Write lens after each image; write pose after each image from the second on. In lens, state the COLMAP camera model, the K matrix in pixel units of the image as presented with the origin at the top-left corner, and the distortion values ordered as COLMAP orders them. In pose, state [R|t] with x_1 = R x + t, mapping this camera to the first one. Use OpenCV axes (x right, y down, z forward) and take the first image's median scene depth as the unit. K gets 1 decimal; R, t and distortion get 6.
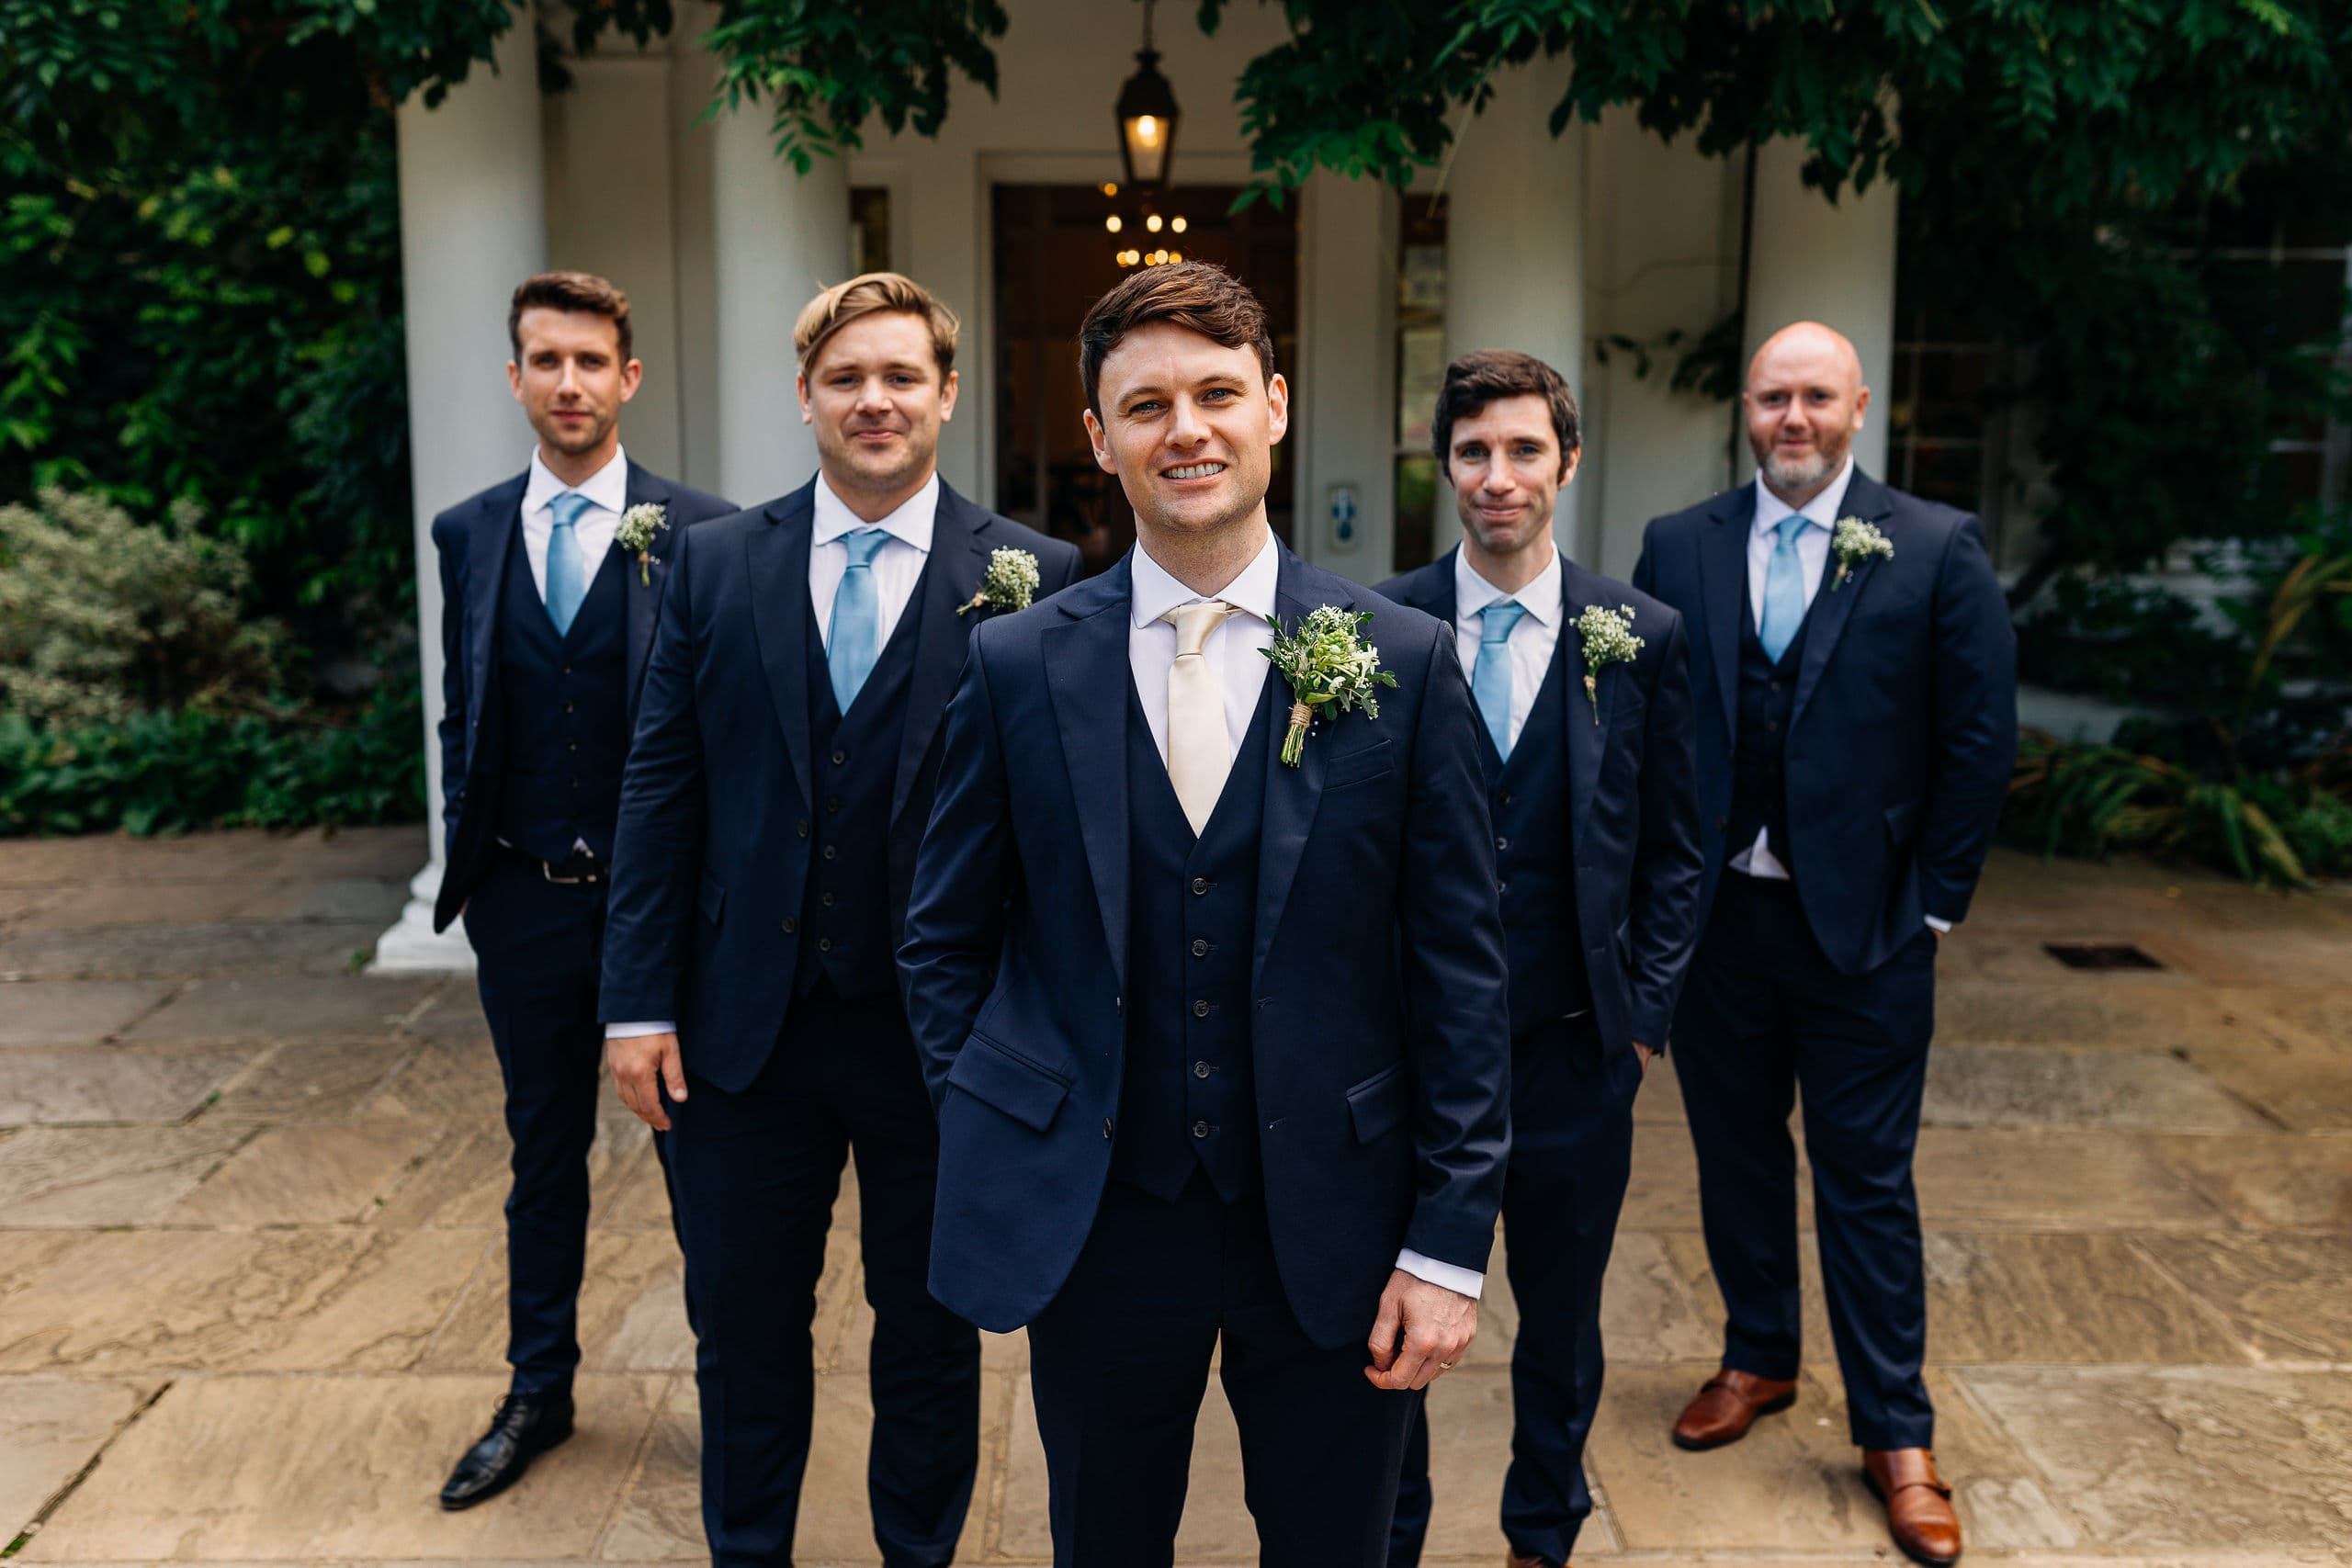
lens RADIAL K [[2994.5, 0, 1174.1], [0, 2994.5, 926.9], [0, 0, 1]] dist [0.007384, -0.018236]
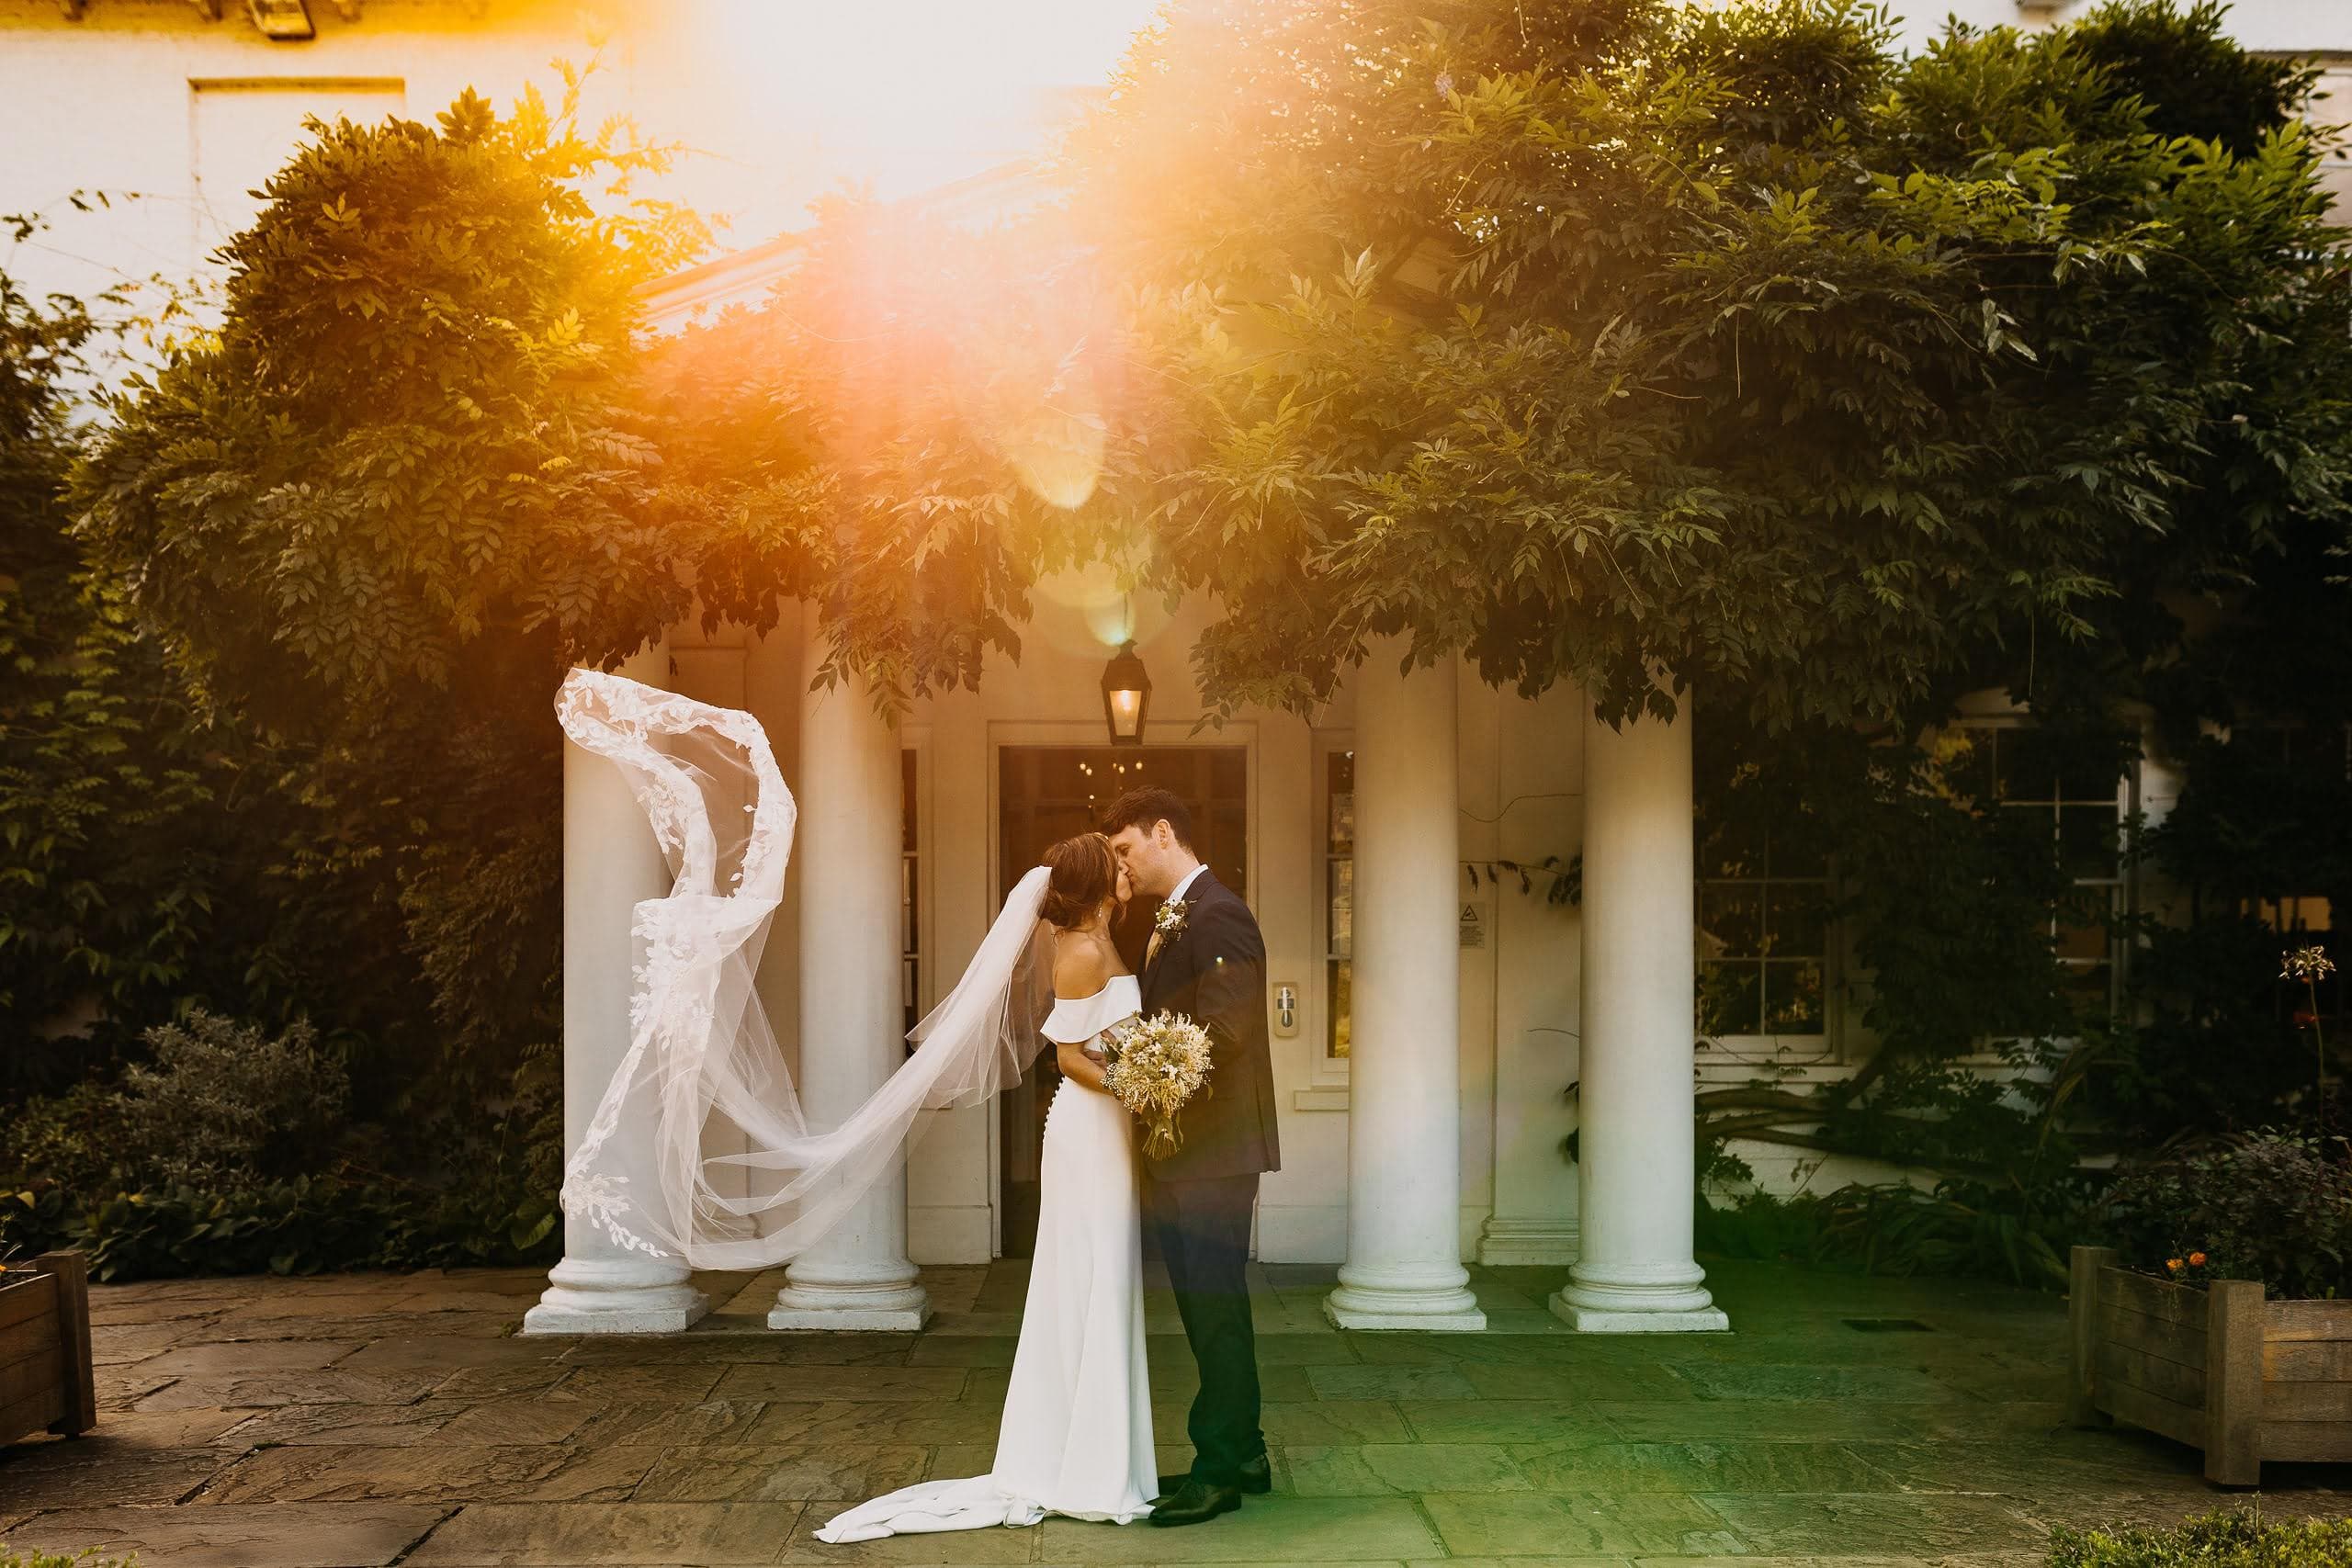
lens RADIAL K [[2994.5, 0, 1174.1], [0, 2994.5, 926.9], [0, 0, 1]] dist [0.007384, -0.018236]
pose [[0.999935, -0.005180, 0.010197, -0.002864], [0.007093, 0.980252, -0.197625, 0.118322], [-0.008972, 0.197684, 0.980225, -0.340813]]
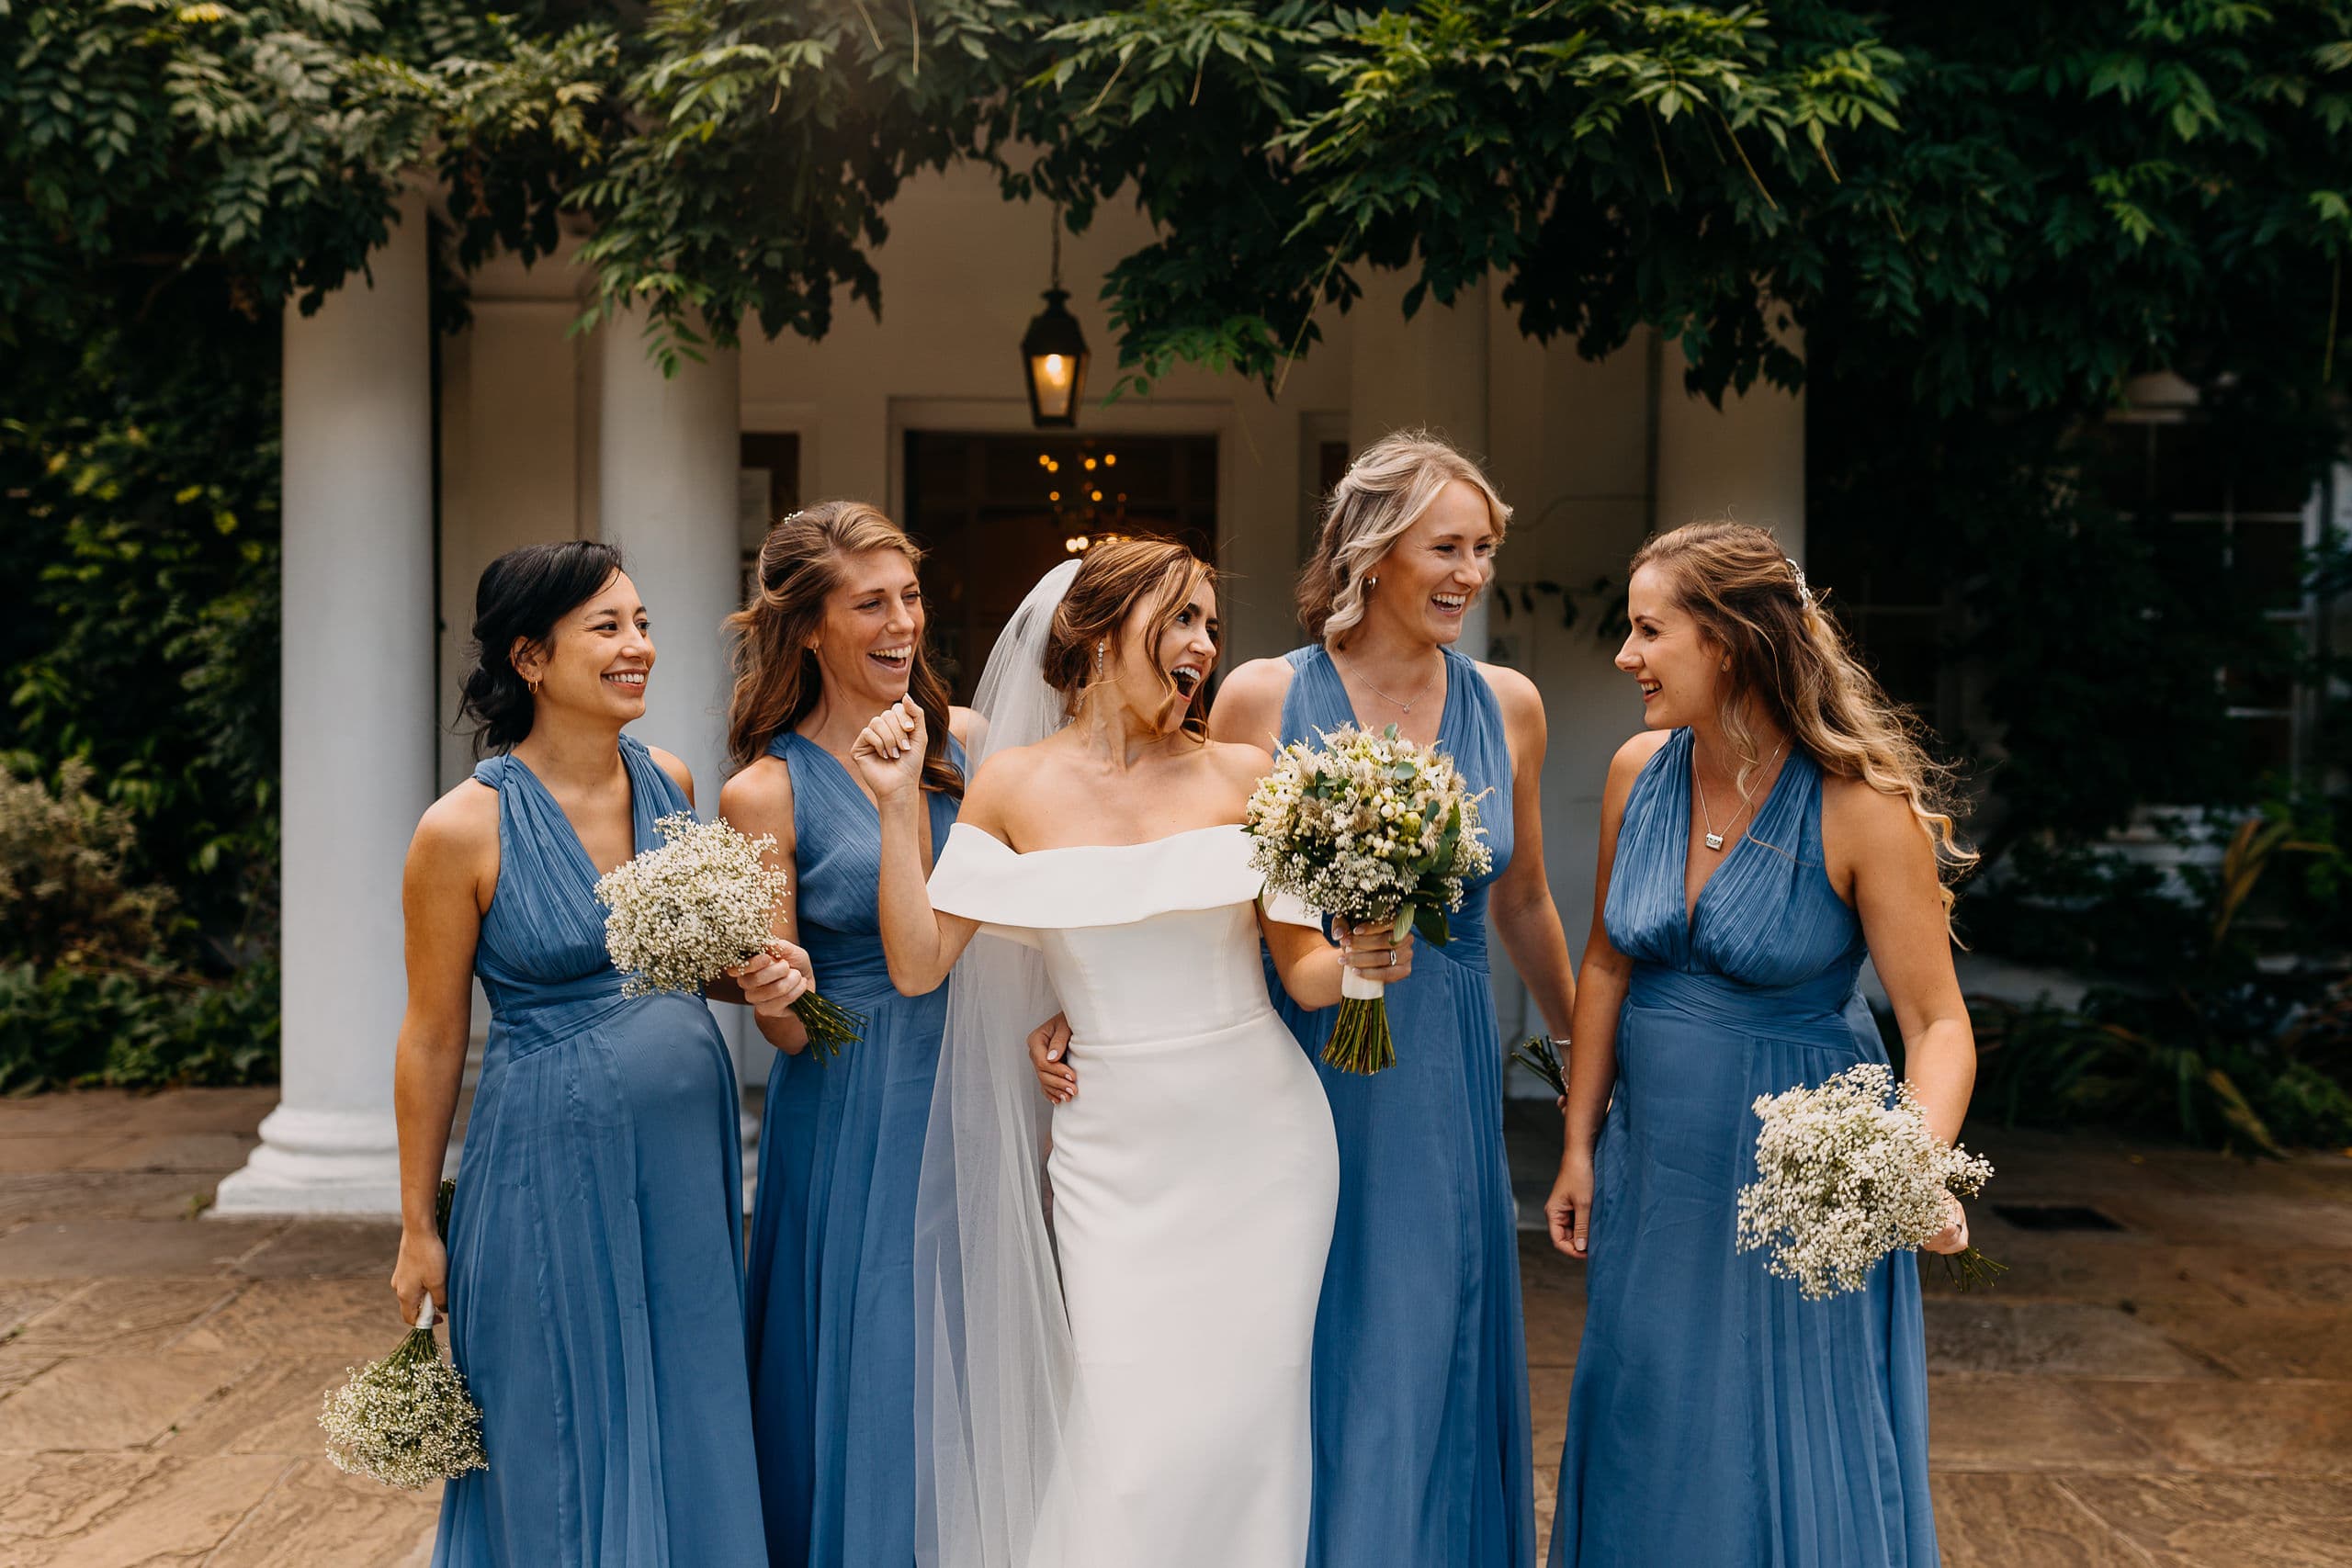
lens RADIAL K [[3160.9, 0, 1132.3], [0, 3160.9, 680.3], [0, 0, 1]] dist [-0.000880, 0.000354]
pose [[0.999977, 0.005429, -0.004164, 0.030626], [-0.006100, 0.983012, -0.183442, 0.035871], [0.003097, 0.183463, 0.983022, -0.006883]]
